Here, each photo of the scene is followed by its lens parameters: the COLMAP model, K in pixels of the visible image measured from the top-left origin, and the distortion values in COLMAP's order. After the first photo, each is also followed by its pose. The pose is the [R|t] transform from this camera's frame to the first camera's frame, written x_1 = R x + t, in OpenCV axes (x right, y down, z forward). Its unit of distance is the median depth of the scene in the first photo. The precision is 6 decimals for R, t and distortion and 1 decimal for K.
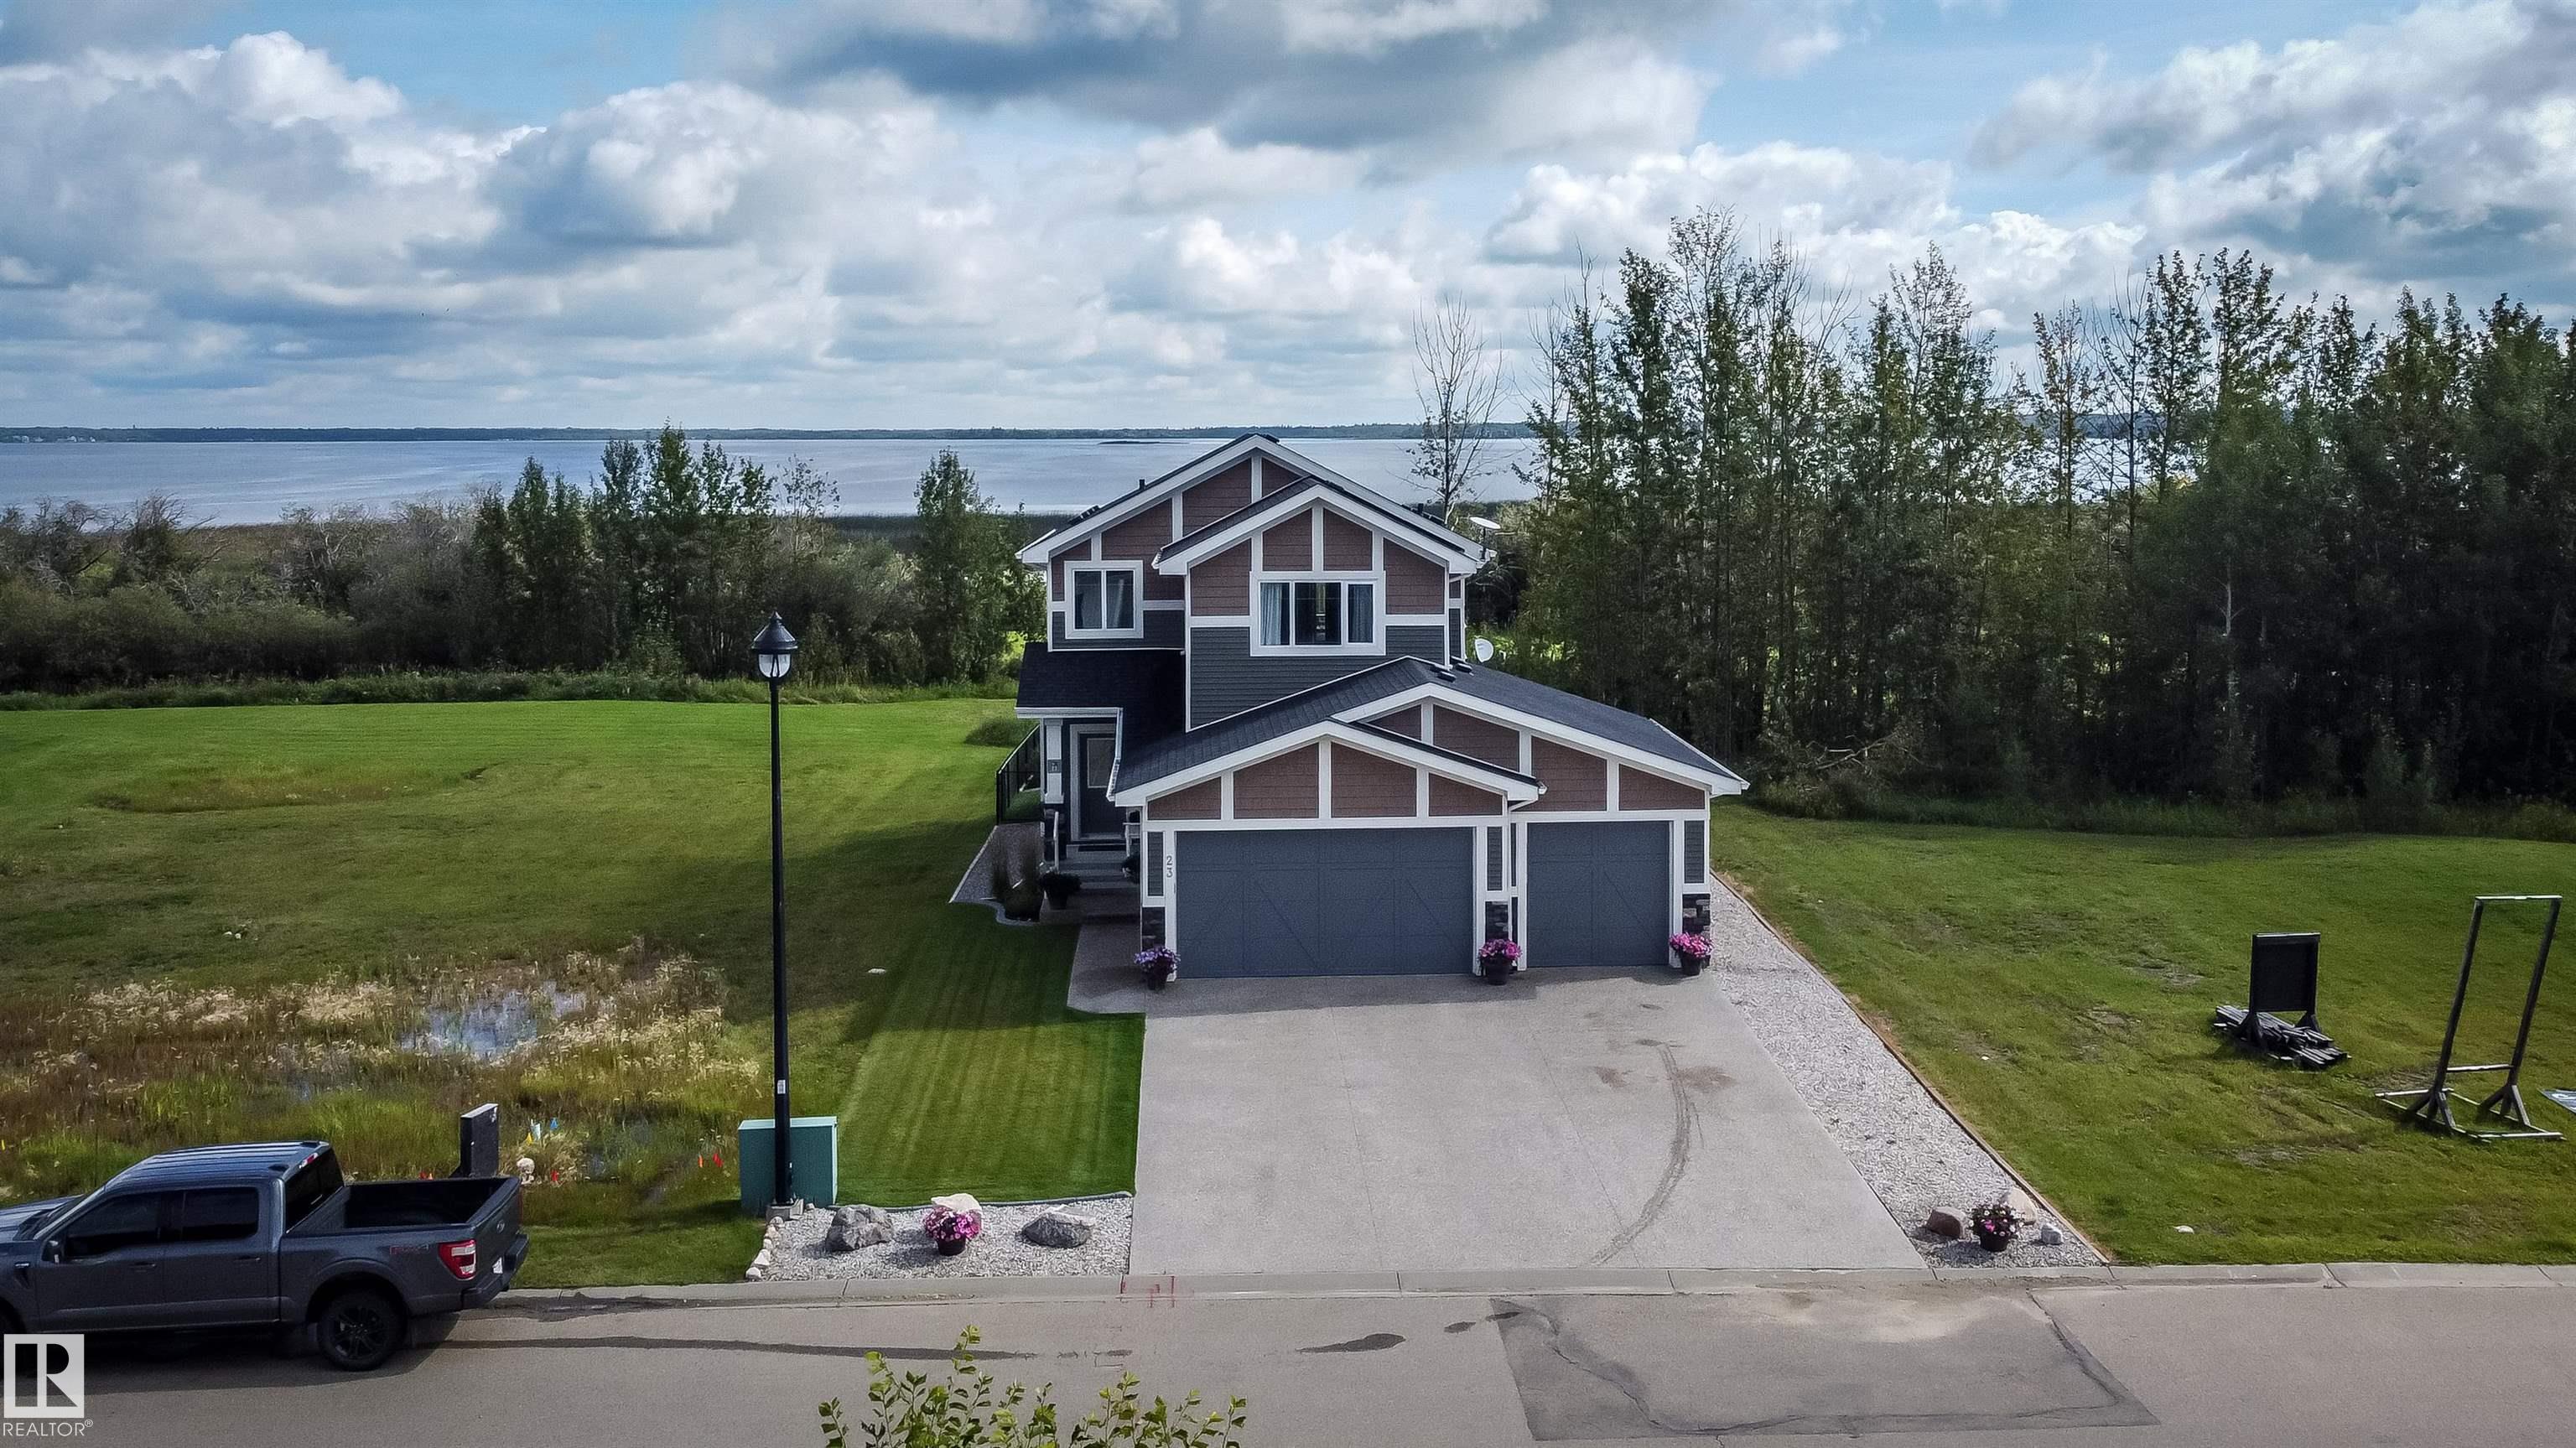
lens RADIAL K [[2311.1, 0, 1375.5], [0, 2311.1, 592.0], [0, 0, 1]] dist [0.002547, -0.005659]
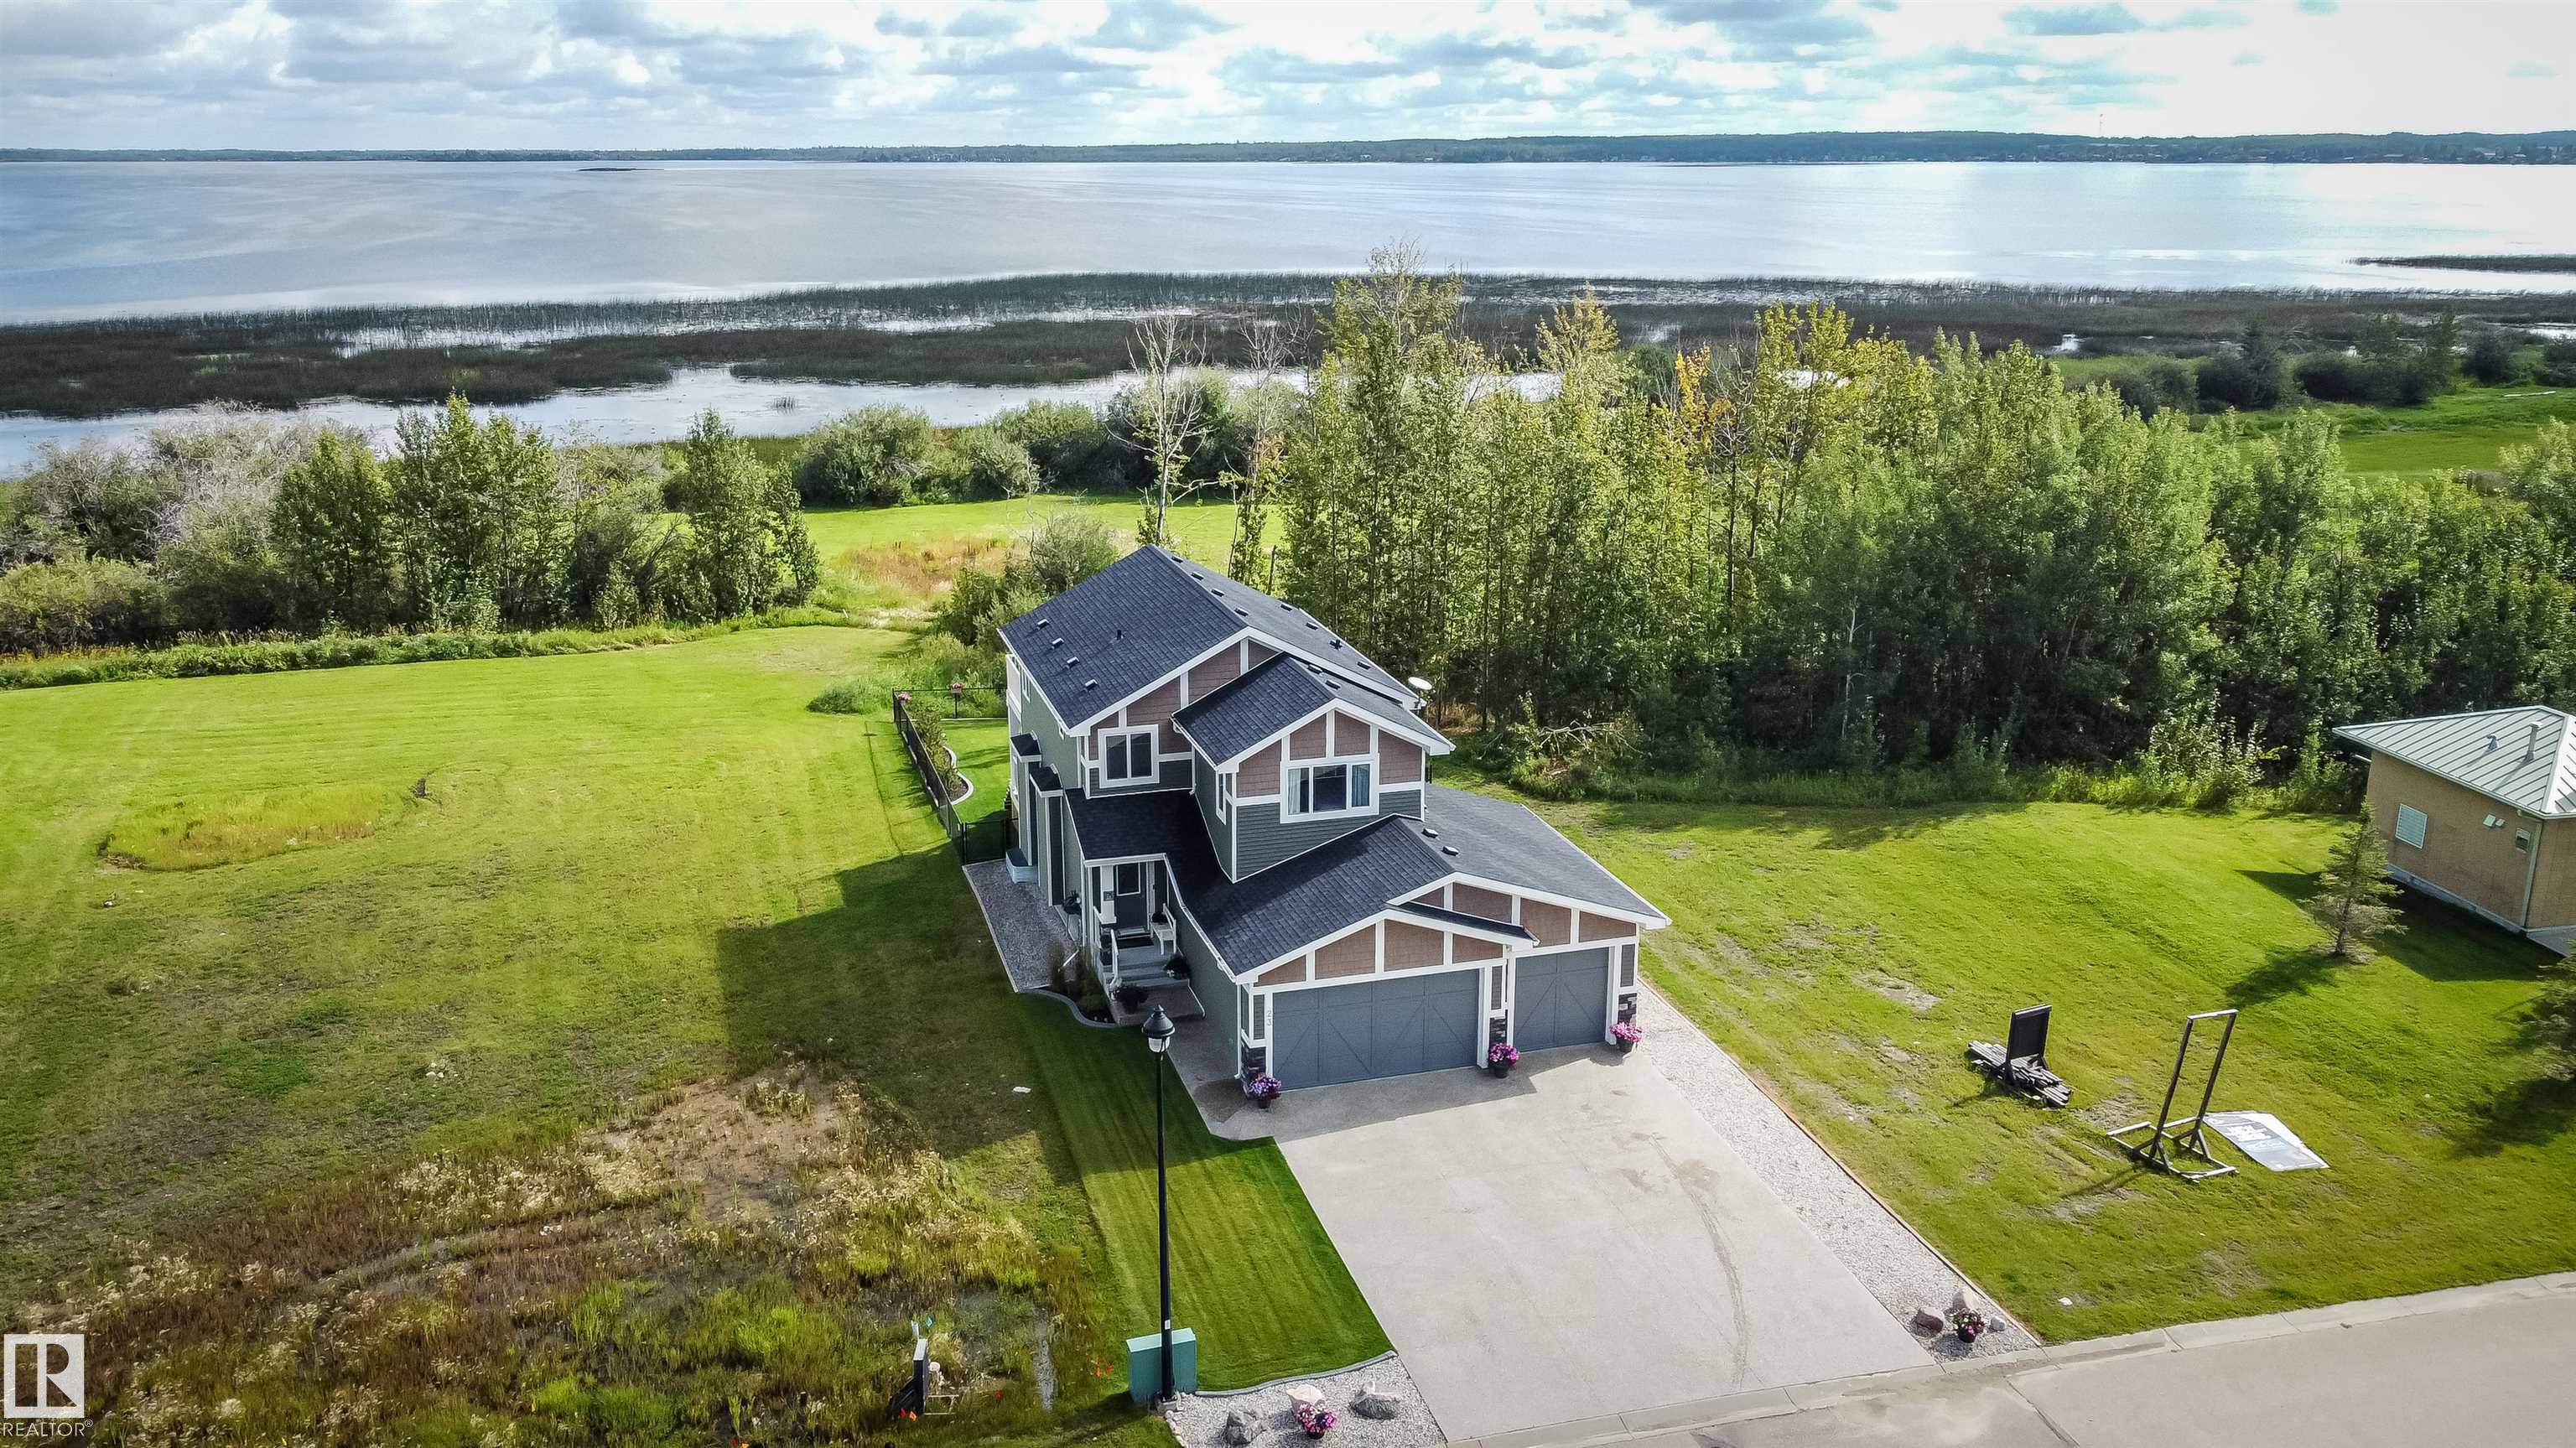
lens RADIAL K [[1948.5, 0, 1280.2], [0, 1948.5, 712.7], [0, 0, 1]] dist [0.002341, -0.005498]
pose [[0.977861, -0.056884, 0.201377, -0.273581], [0.015106, 0.979021, 0.203200, -0.258754], [-0.208712, -0.195659, 0.958205, -0.045024]]
